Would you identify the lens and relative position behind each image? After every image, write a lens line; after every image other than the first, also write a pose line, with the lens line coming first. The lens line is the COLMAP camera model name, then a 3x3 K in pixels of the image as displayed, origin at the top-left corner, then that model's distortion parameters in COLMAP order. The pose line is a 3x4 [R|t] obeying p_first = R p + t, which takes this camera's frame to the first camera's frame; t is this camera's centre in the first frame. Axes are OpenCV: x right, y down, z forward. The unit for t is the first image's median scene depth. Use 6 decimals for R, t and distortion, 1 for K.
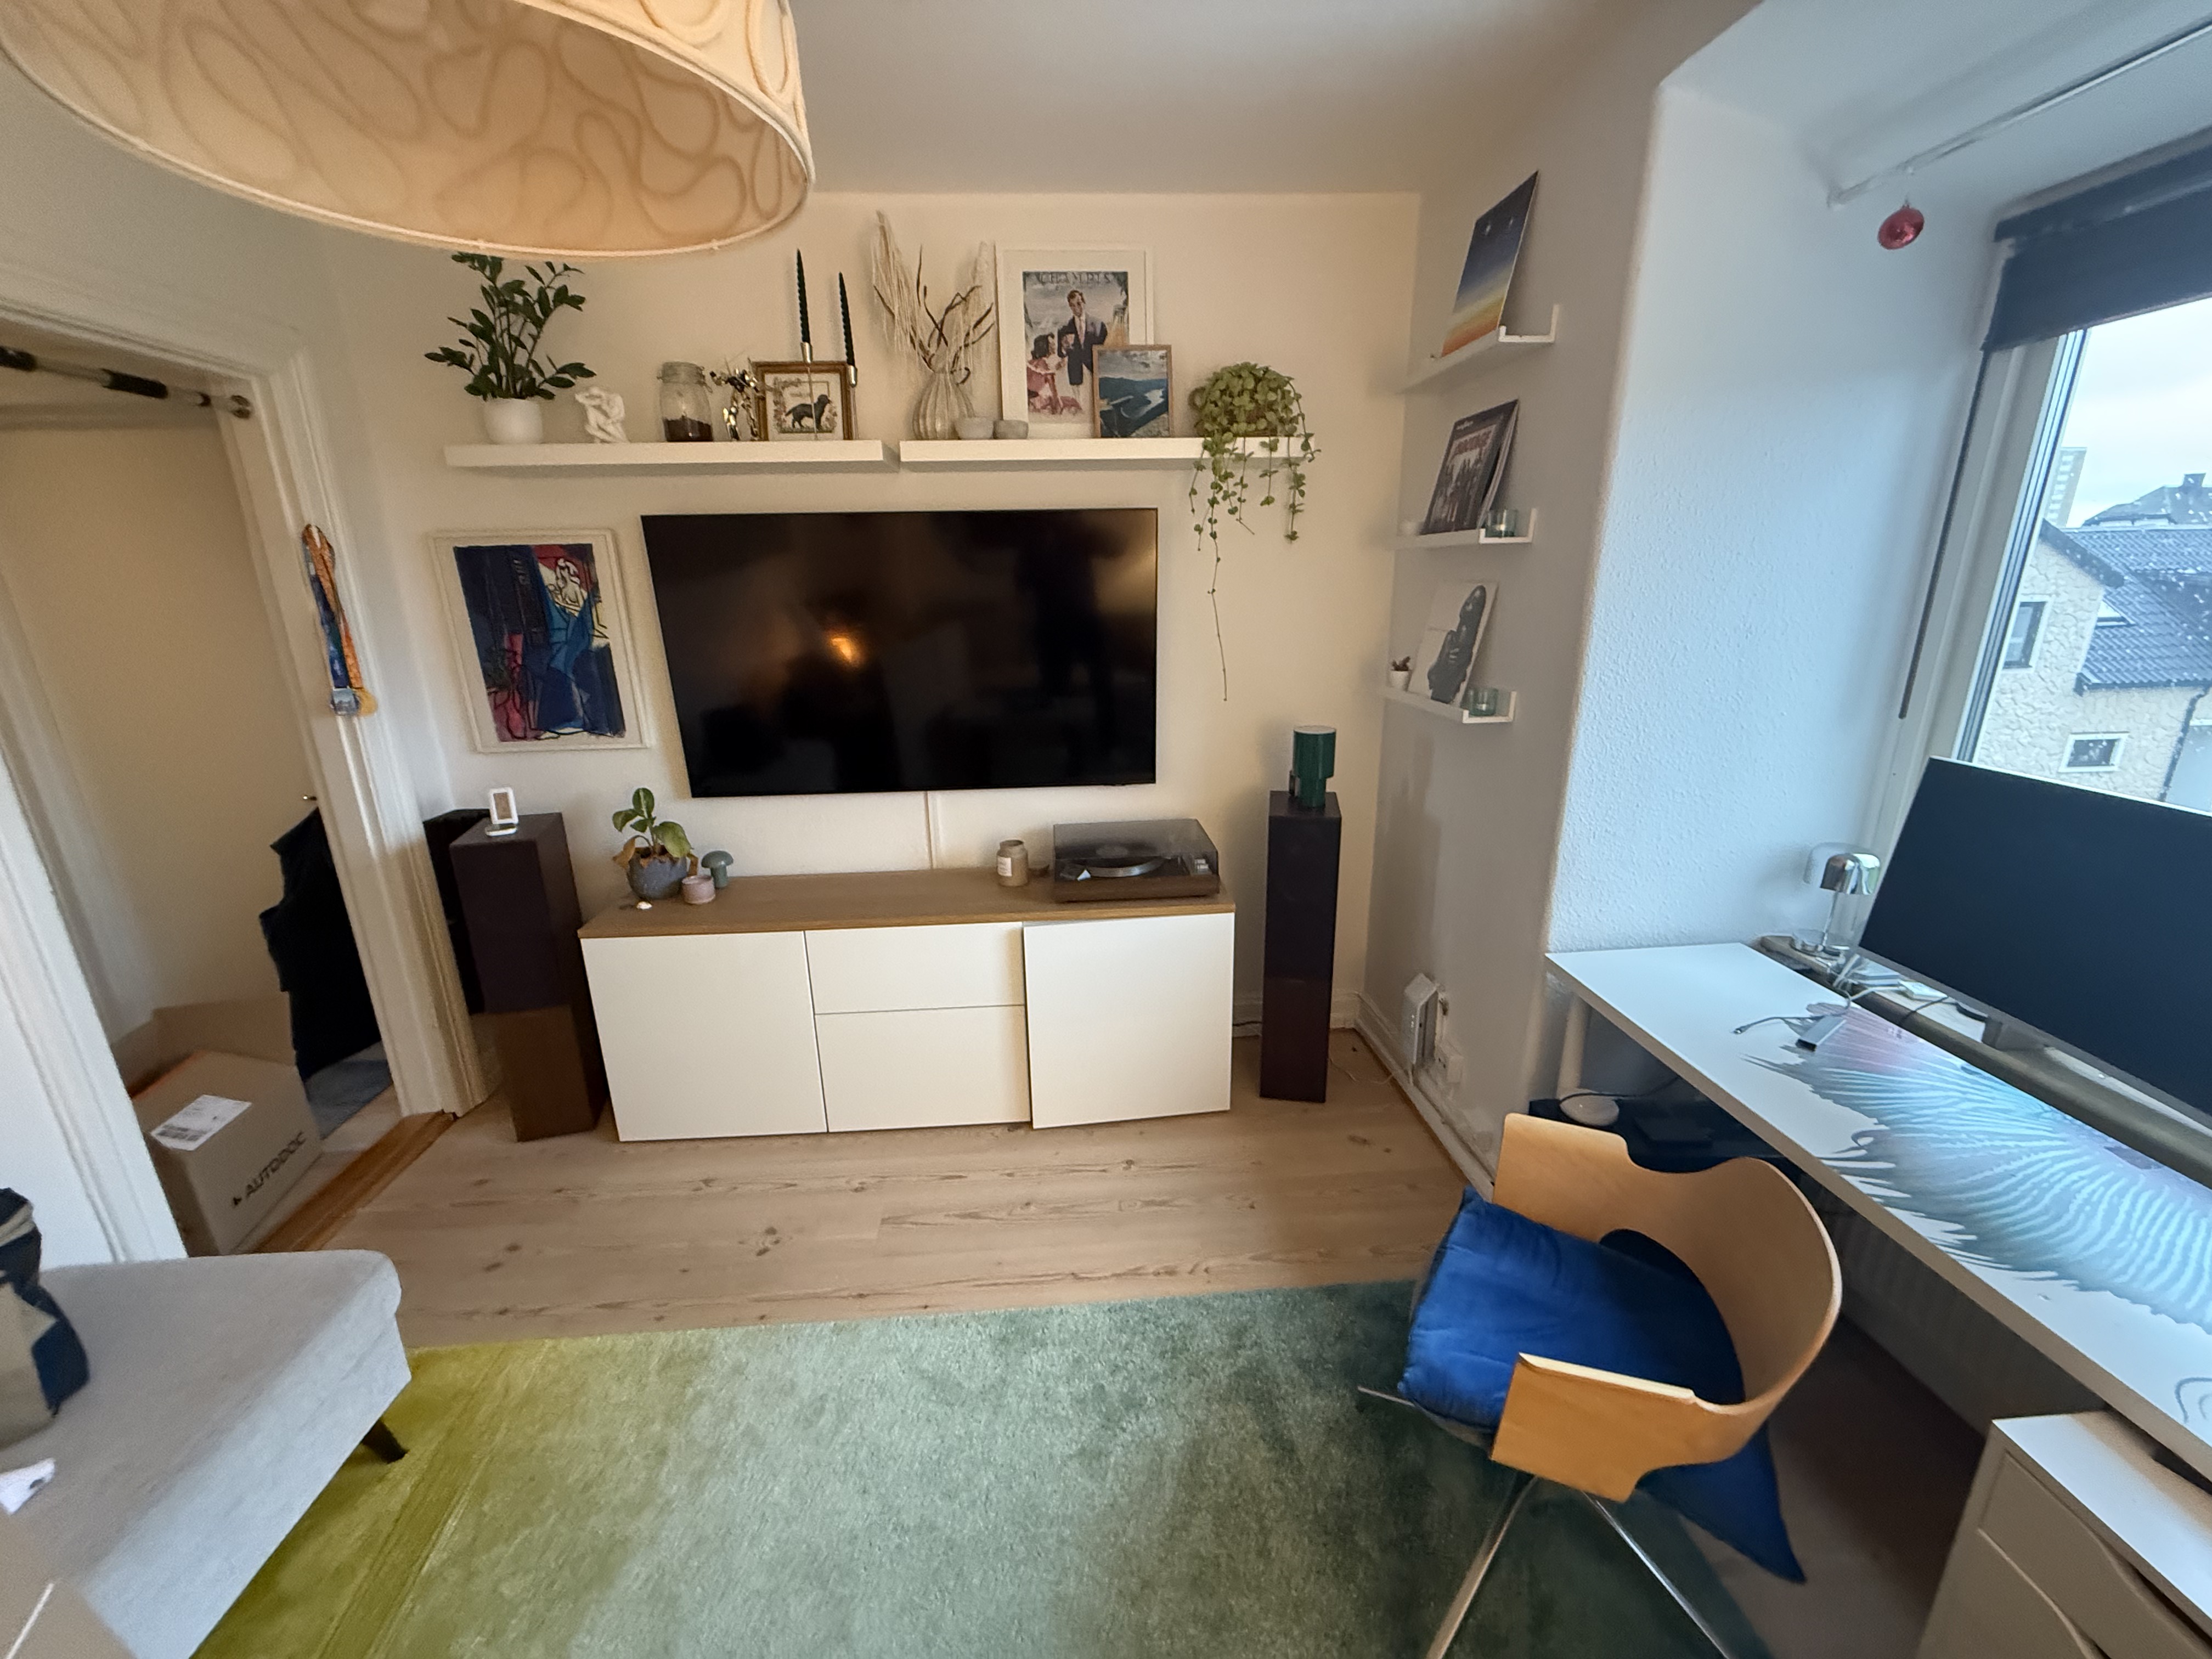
lens RADIAL K [[878.7, 0, 1106.0], [0, 878.7, 829.5], [0, 0, 1]] dist [0.000650, -0.000209]
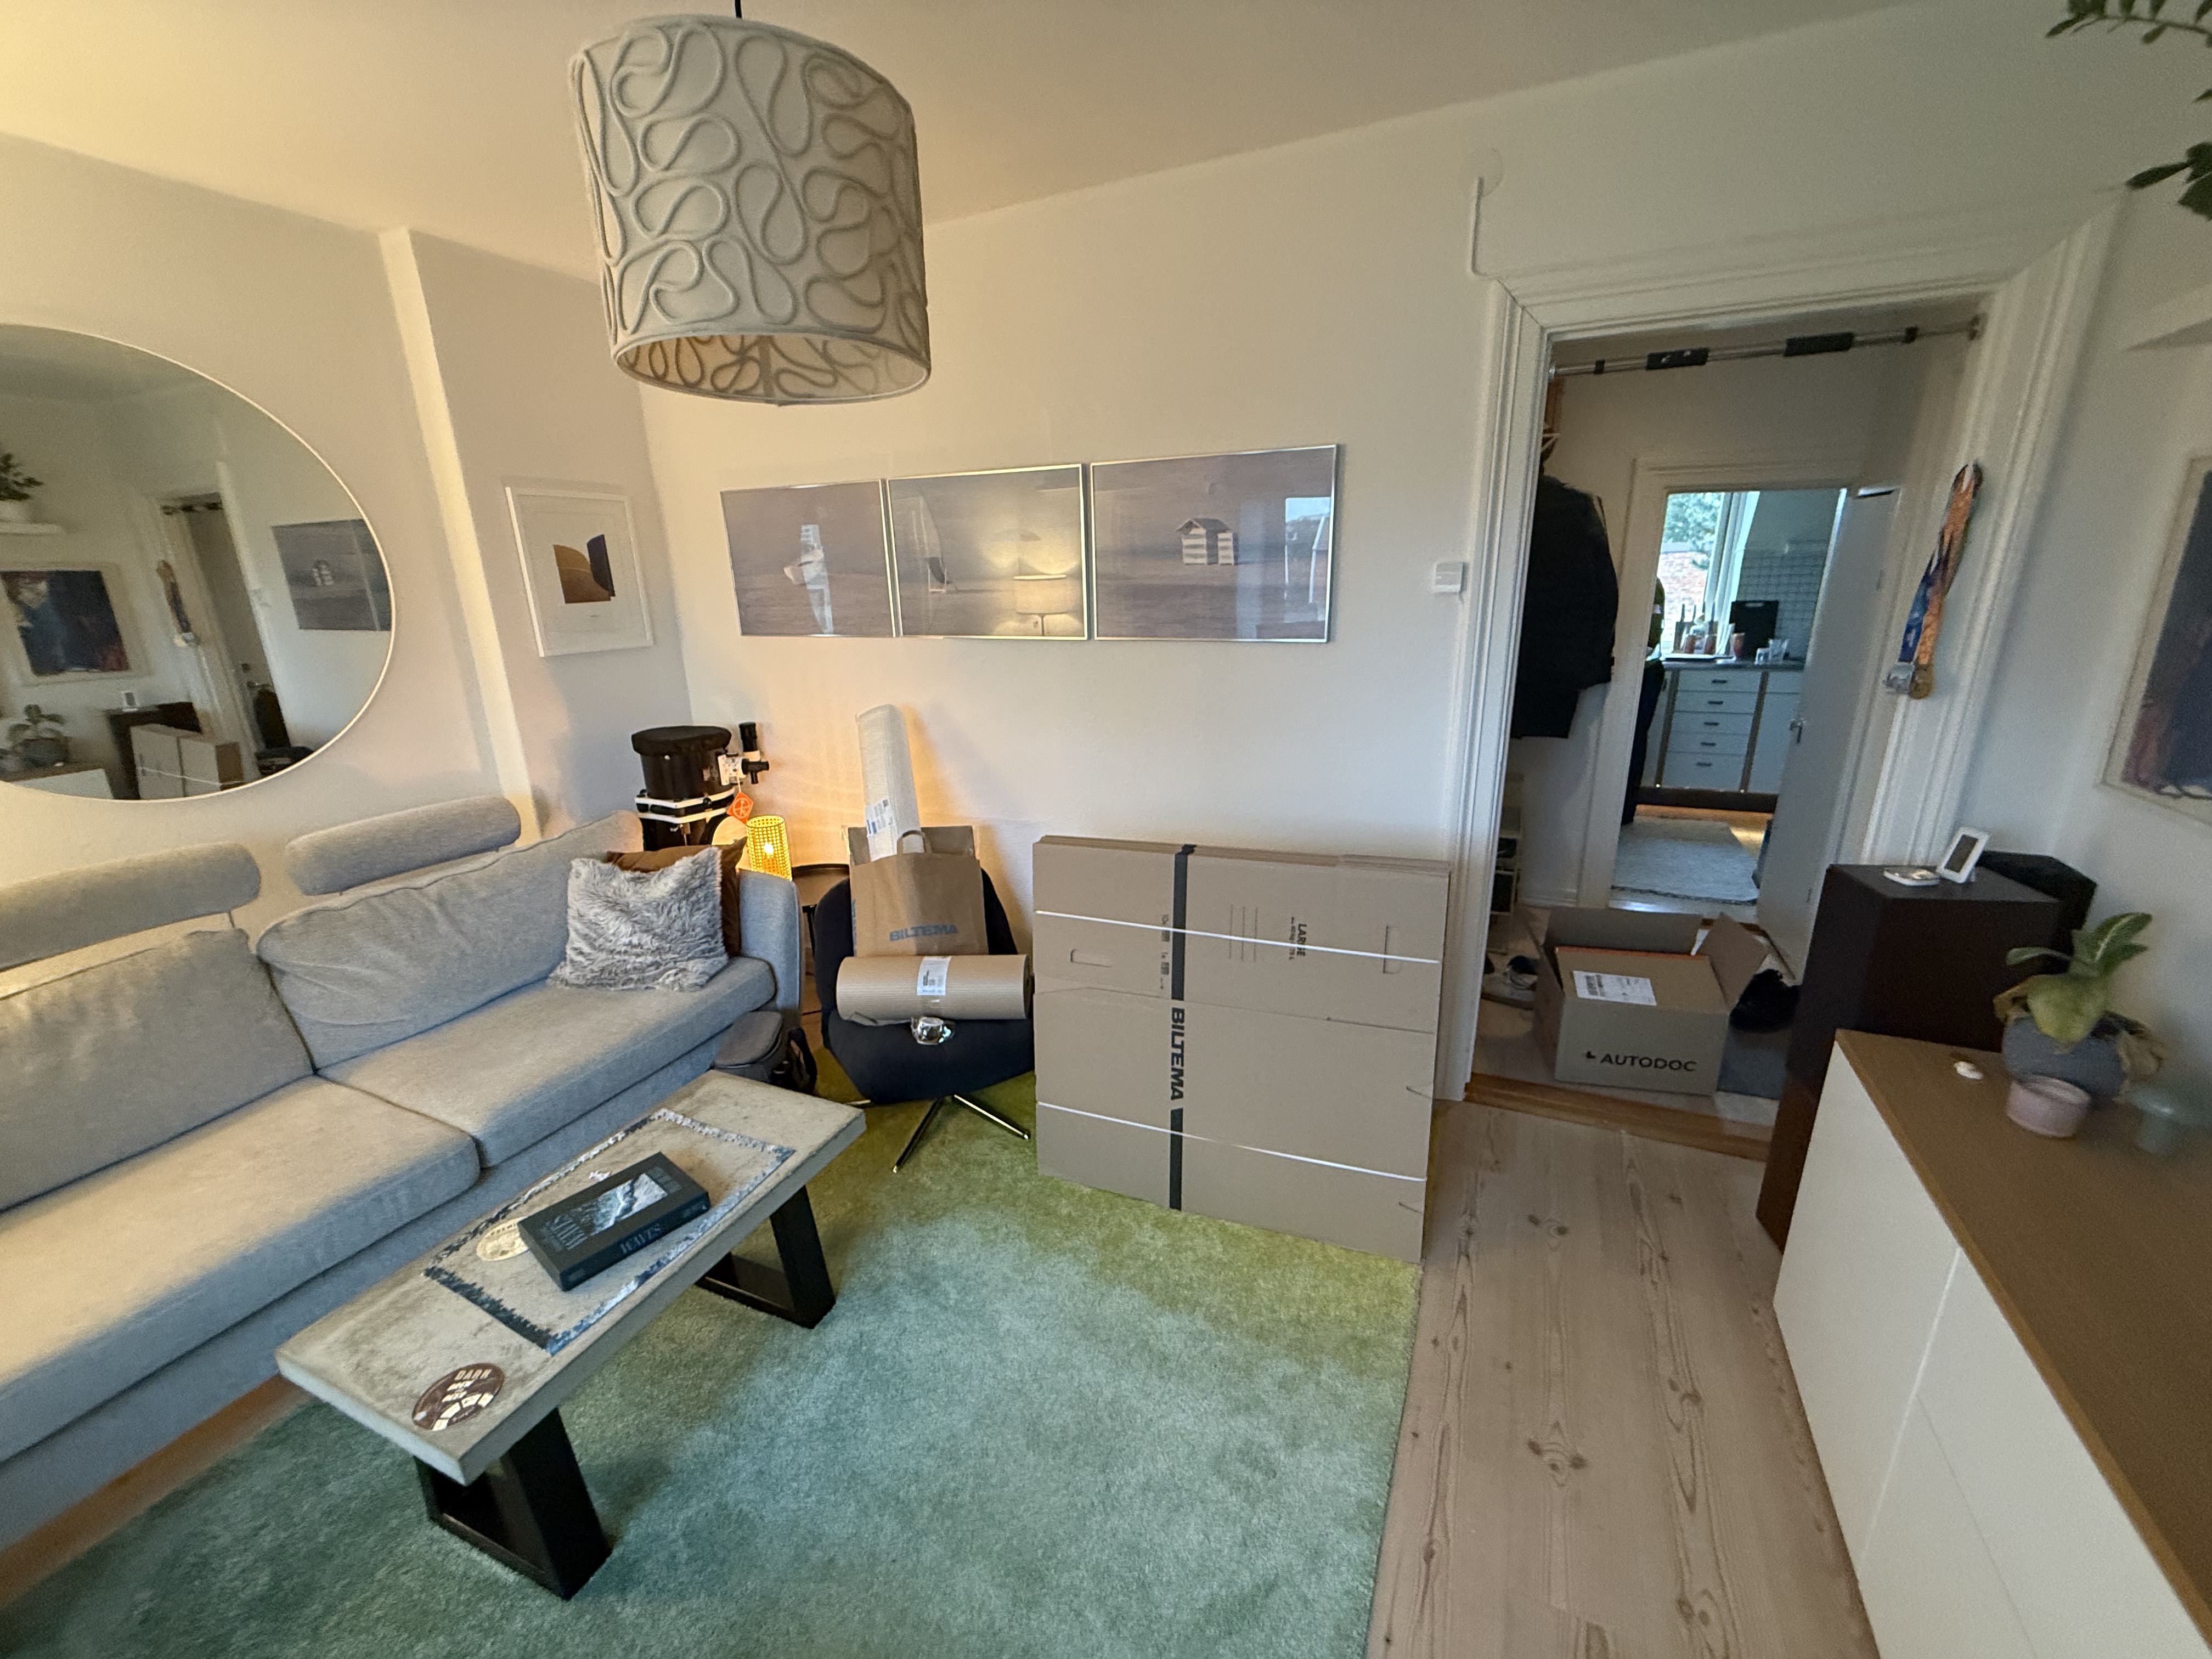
lens RADIAL K [[878.7, 0, 1106.0], [0, 878.7, 829.5], [0, 0, 1]] dist [0.000650, -0.000209]
pose [[-0.479784, 0.275678, -0.832952, 0.264915], [-0.211450, 0.885043, 0.414715, -0.220970], [0.851526, 0.375102, -0.366337, 0.764554]]
